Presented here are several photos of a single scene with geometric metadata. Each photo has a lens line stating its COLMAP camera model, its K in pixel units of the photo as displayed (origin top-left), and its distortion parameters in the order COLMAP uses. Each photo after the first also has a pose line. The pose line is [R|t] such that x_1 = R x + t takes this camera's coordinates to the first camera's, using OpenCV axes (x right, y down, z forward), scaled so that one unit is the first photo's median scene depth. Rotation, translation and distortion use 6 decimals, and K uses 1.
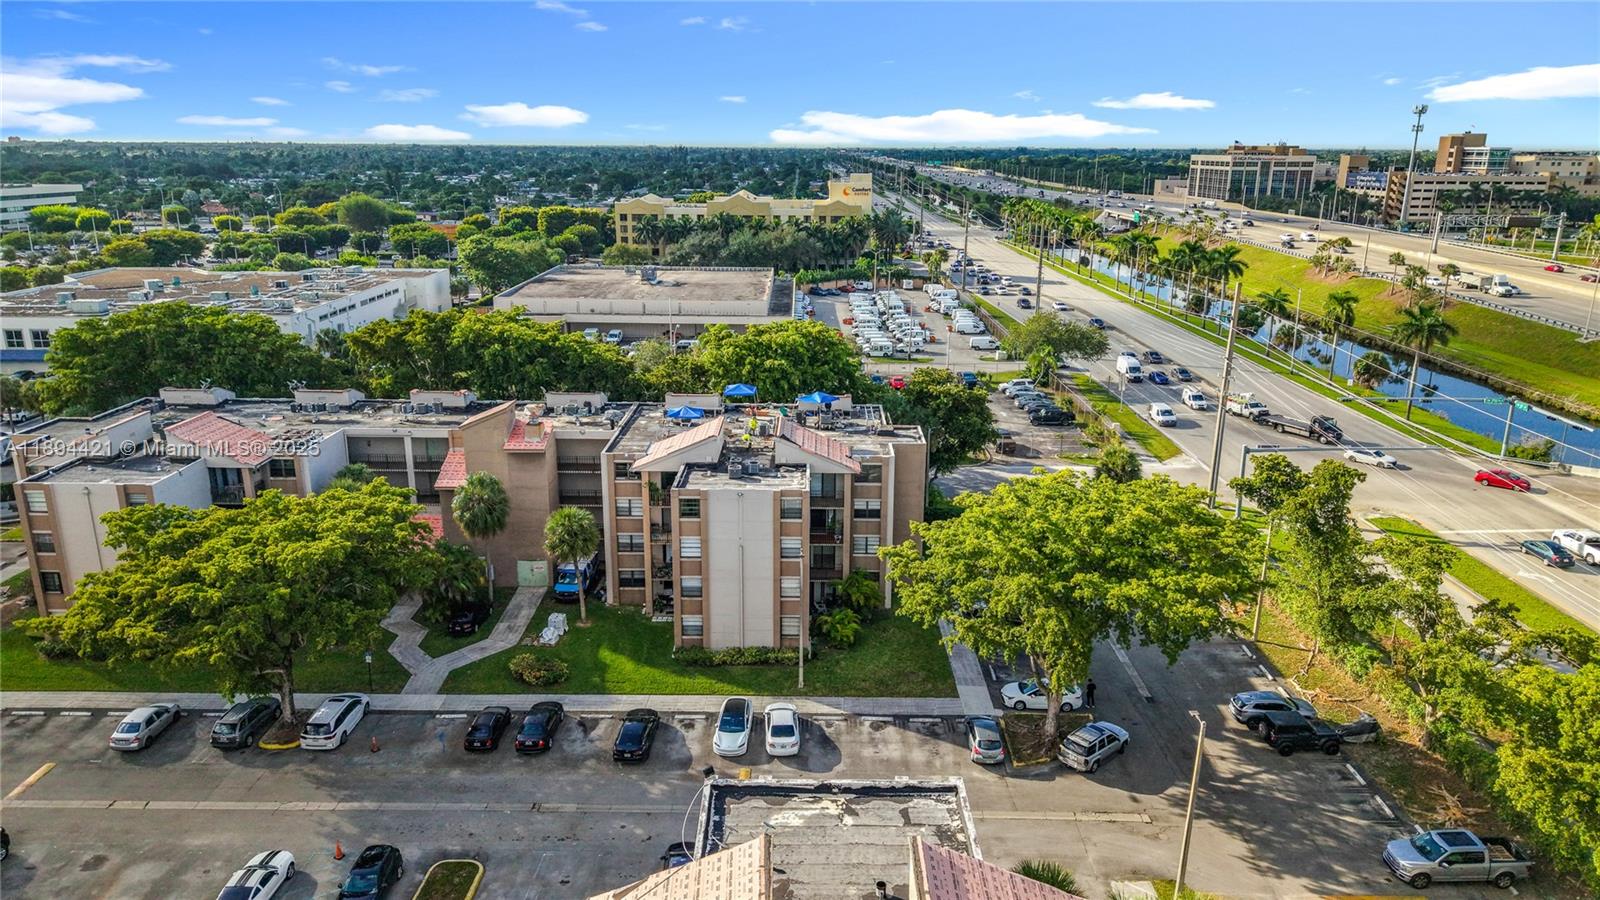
lens RADIAL K [[1116.2, 0, 800.0], [0, 1116.2, 450.0], [0, 0, 1]] dist [0.049332, 0.001475]
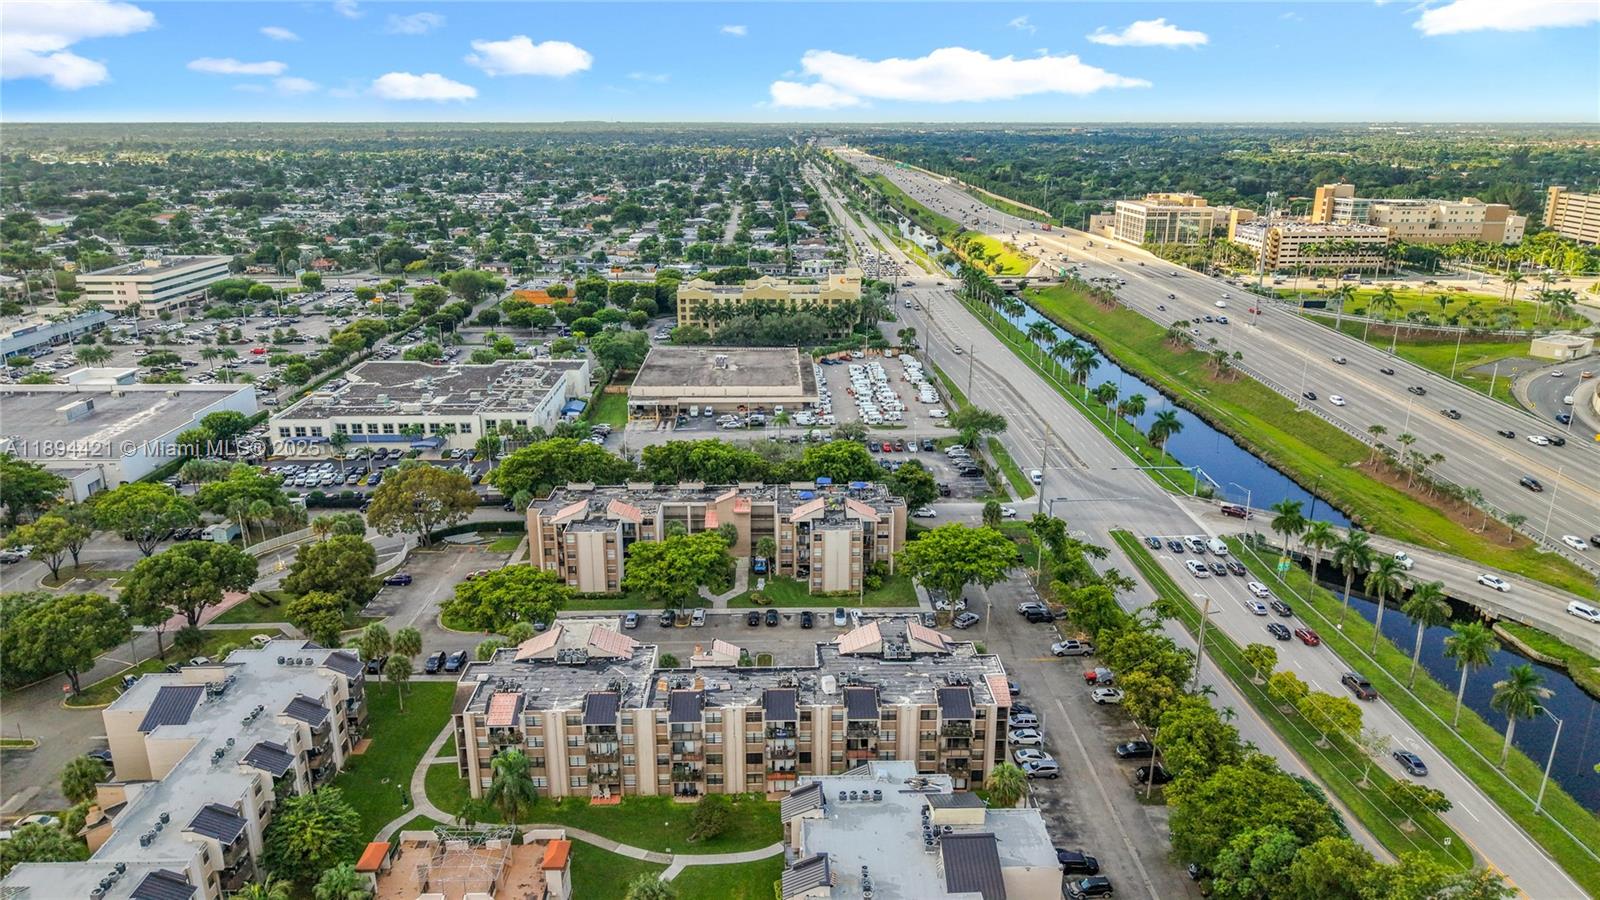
lens RADIAL K [[1116.2, 0, 800.0], [0, 1116.2, 450.0], [0, 0, 1]] dist [0.049332, 0.001475]
pose [[0.999601, -0.010722, 0.026138, -0.184843], [0.010159, 0.999716, 0.021549, -0.188760], [-0.026362, -0.021275, 0.999426, -1.449748]]
